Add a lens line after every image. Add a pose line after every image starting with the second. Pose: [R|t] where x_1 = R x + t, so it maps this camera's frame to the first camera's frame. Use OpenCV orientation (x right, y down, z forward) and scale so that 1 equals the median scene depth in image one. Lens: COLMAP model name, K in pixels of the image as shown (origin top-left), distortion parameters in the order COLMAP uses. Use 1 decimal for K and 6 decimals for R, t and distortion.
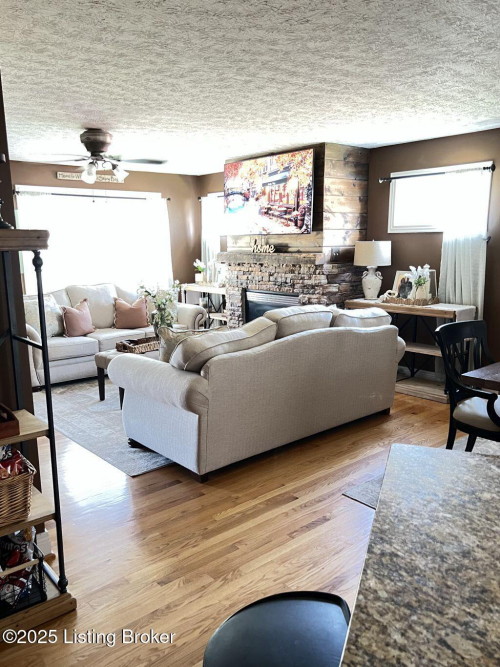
lens RADIAL K [[524.4, 0, 241.4], [0, 524.4, 357.7], [0, 0, 1]] dist [0.042080, -0.034984]
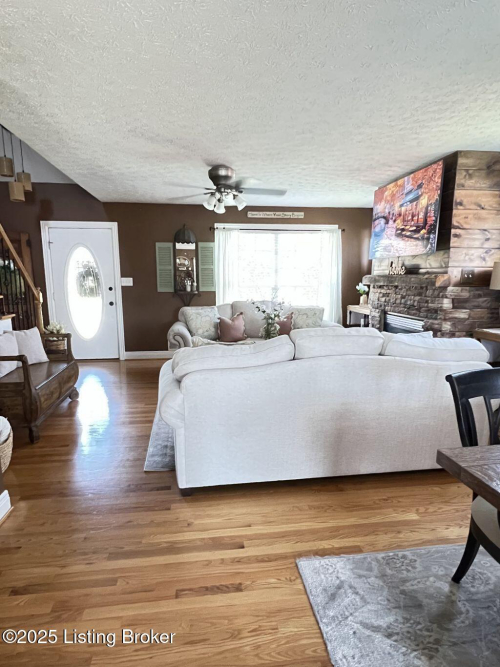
lens RADIAL K [[407.1, 0, 249.4], [0, 407.1, 351.6], [0, 0, 1]] dist [0.002897, 0.002053]
pose [[0.848946, 0.104166, -0.518112, 0.236033], [-0.120535, 0.992707, 0.002082, -0.027961], [0.514551, 0.060683, 0.855310, 0.234557]]
